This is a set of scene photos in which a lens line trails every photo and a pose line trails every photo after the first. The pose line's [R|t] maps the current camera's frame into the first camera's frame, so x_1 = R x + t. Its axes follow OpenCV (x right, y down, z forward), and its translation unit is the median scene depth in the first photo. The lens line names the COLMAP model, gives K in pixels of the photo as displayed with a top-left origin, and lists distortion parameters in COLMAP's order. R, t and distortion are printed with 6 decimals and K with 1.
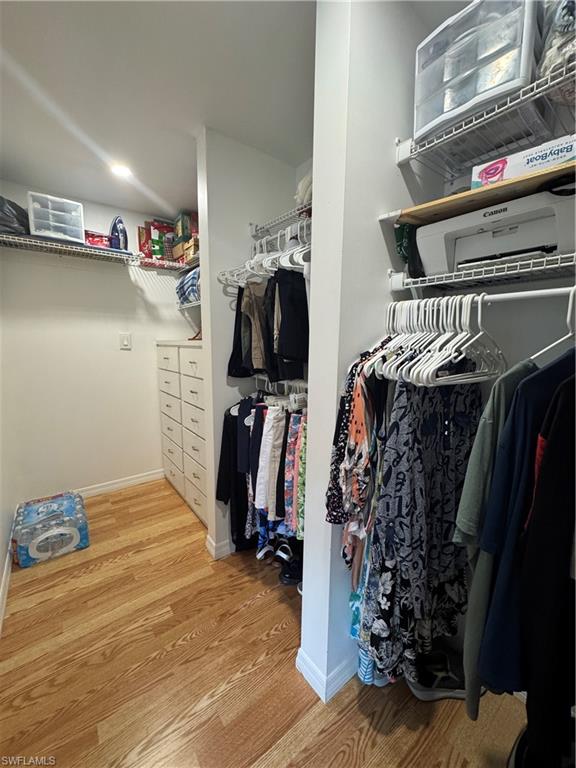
lens RADIAL K [[307.4, 0, 286.3], [0, 307.4, 386.5], [0, 0, 1]] dist [-0.001337, 0.000423]
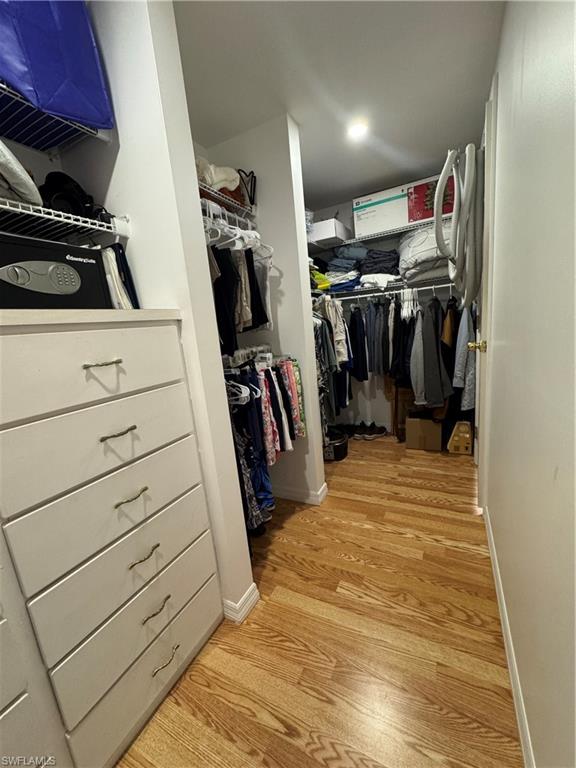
lens RADIAL K [[307.4, 0, 288.2], [0, 307.4, 384.1], [0, 0, 1]] dist [-0.001337, 0.000423]
pose [[-0.432314, -0.128296, 0.892550, -1.168069], [0.214276, 0.946858, 0.239889, -0.152174], [-0.875894, 0.294959, -0.381849, 1.415577]]
